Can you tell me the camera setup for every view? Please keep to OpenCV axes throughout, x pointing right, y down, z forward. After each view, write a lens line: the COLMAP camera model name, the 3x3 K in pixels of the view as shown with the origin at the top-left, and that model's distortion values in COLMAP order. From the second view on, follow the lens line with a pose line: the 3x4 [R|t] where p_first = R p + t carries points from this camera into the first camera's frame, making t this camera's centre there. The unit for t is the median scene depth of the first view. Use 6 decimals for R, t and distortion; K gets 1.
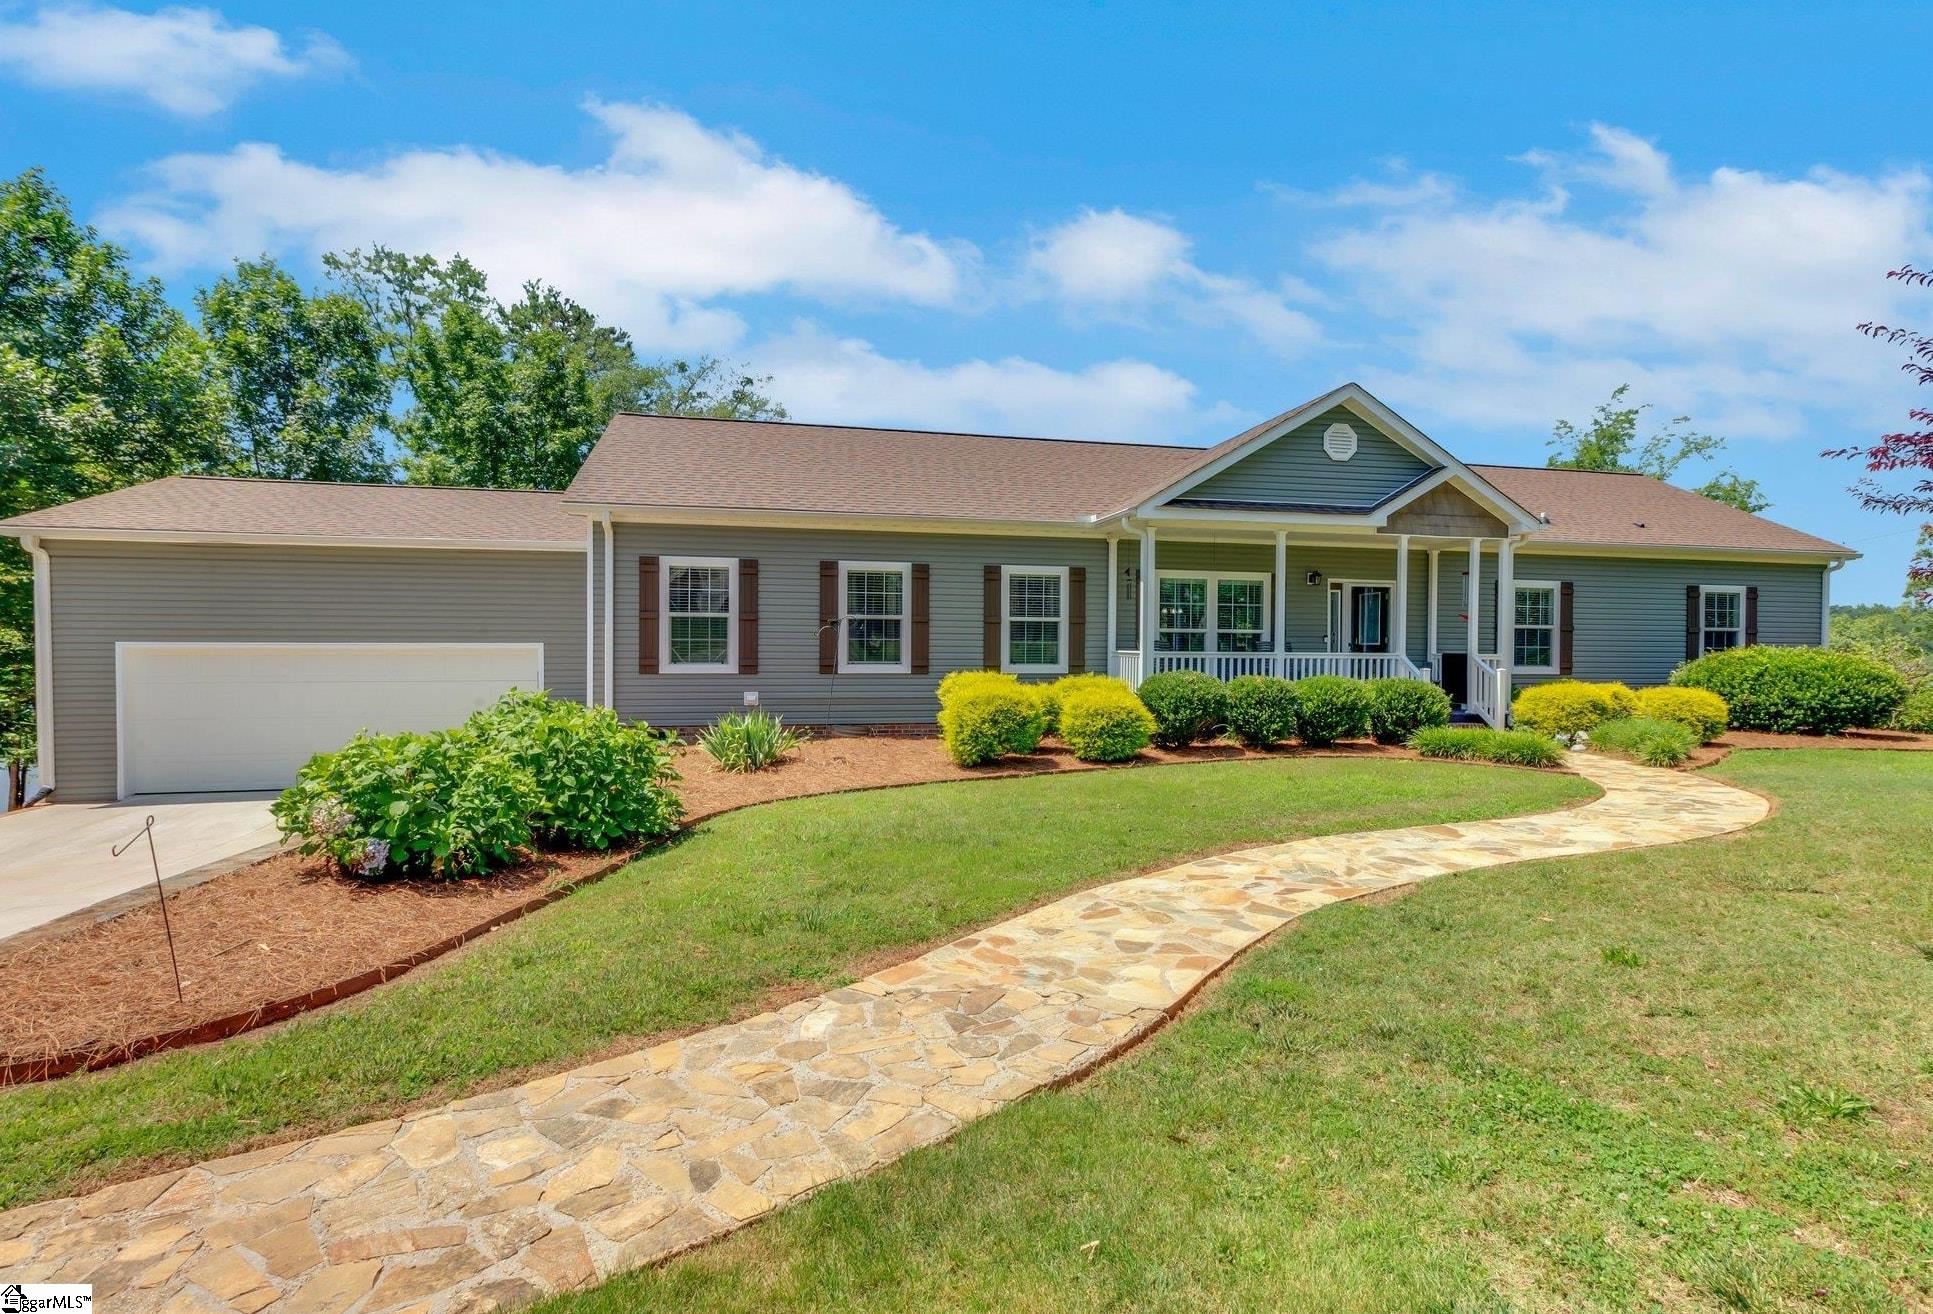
lens RADIAL K [[1963.0, 0, 966.5], [0, 1963.0, 657.0], [0, 0, 1]] dist [0.016097, 0.010747]
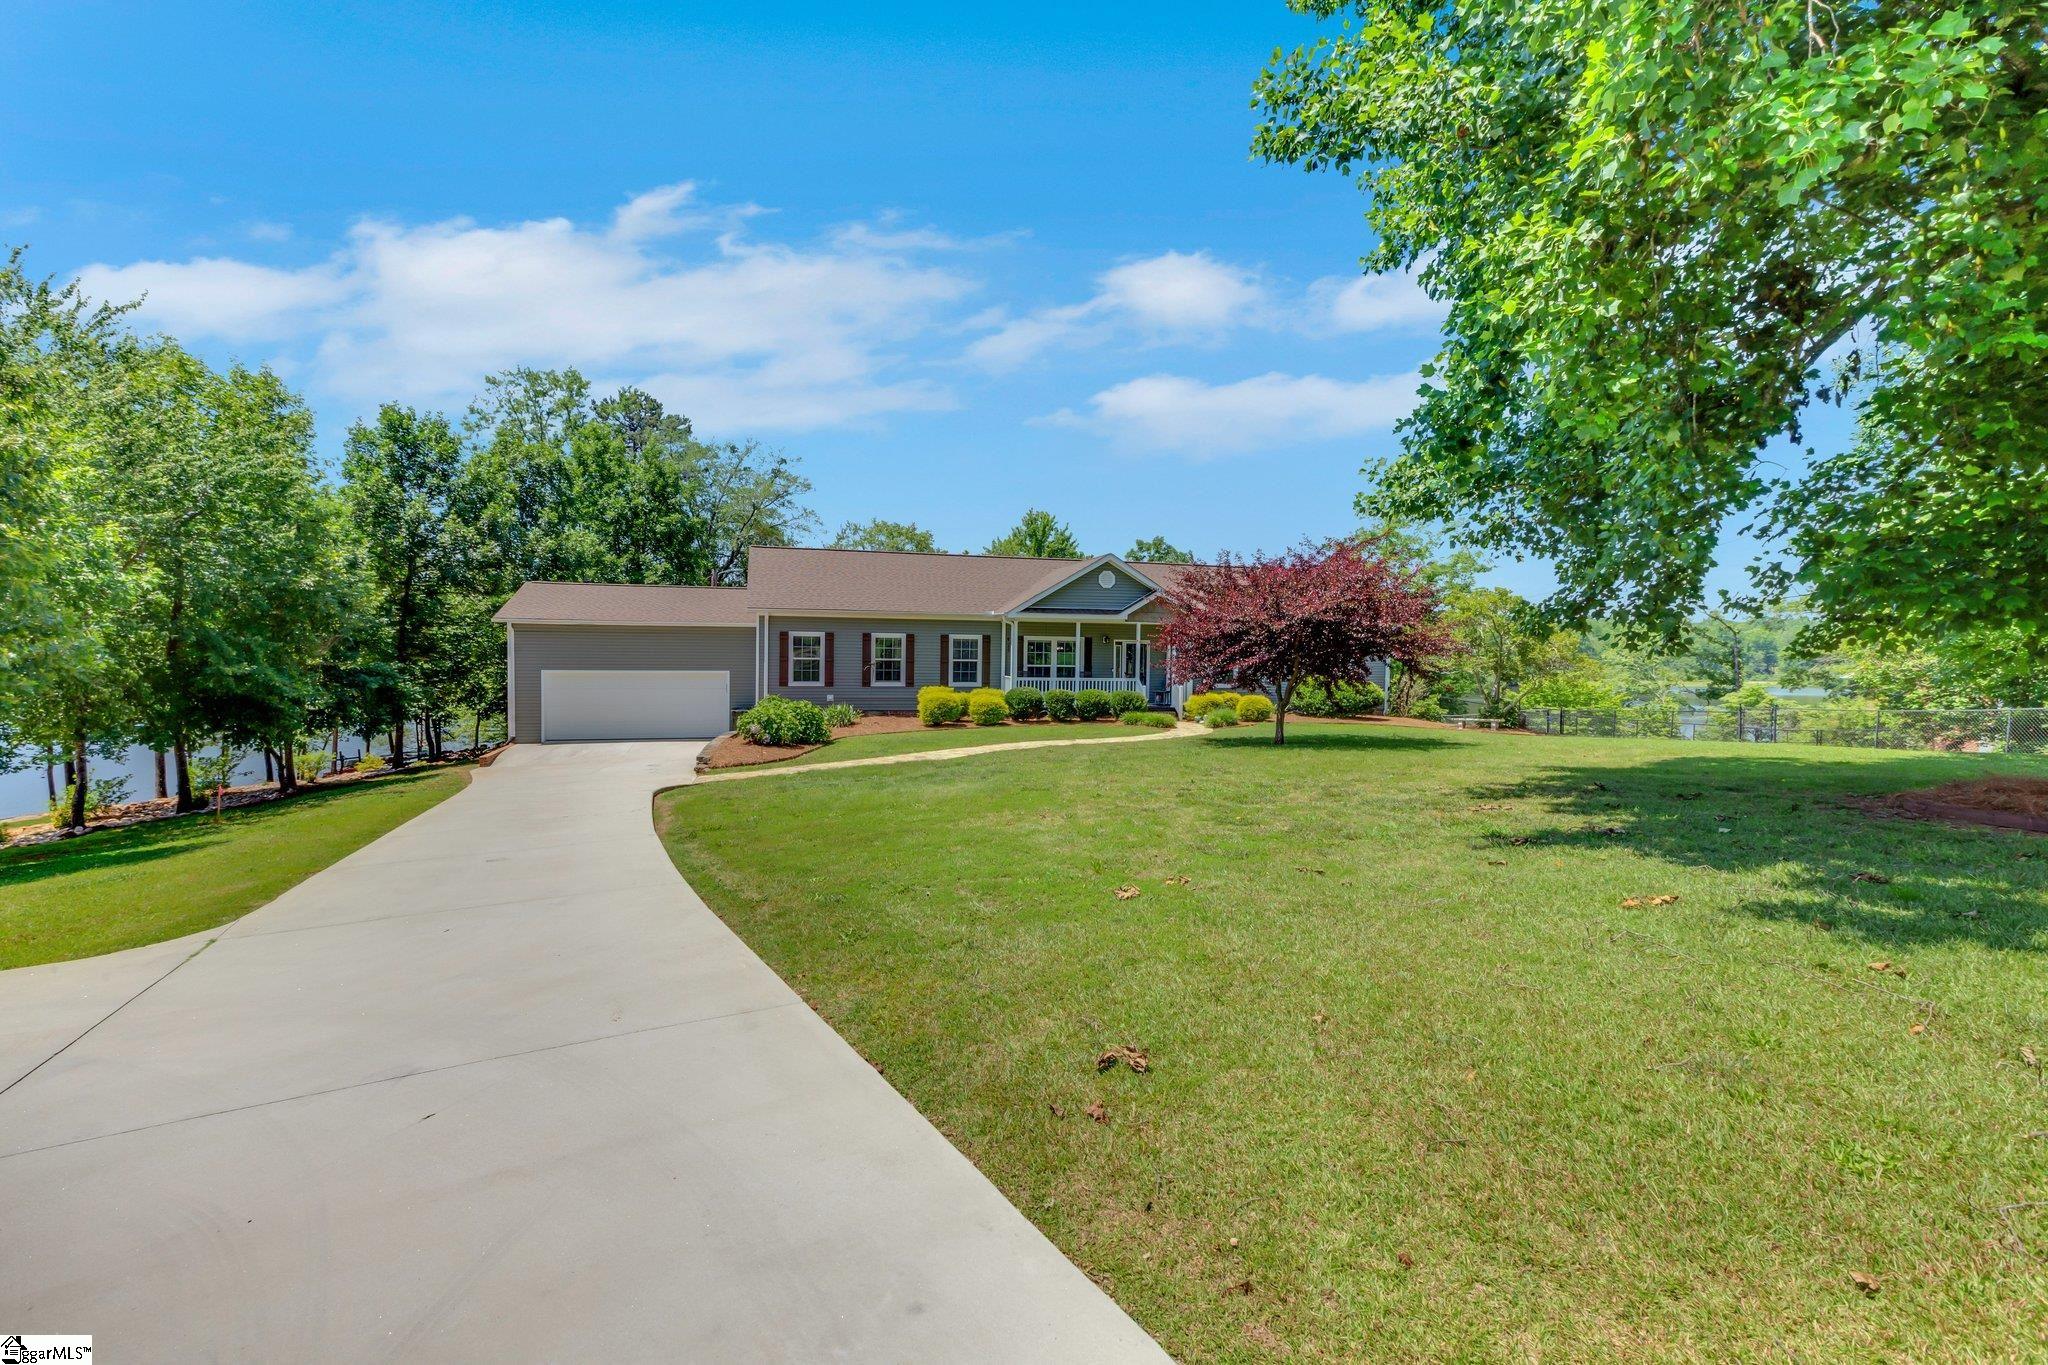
lens RADIAL K [[1966.3, 0, 1024.0], [0, 1966.3, 682.5], [0, 0, 1]] dist [-0.594325, -0.000656]
pose [[0.999400, 0.004663, 0.034334, 0.026821], [-0.005033, 0.999930, 0.010696, -0.019534], [-0.034282, -0.010862, 0.999353, -1.116154]]
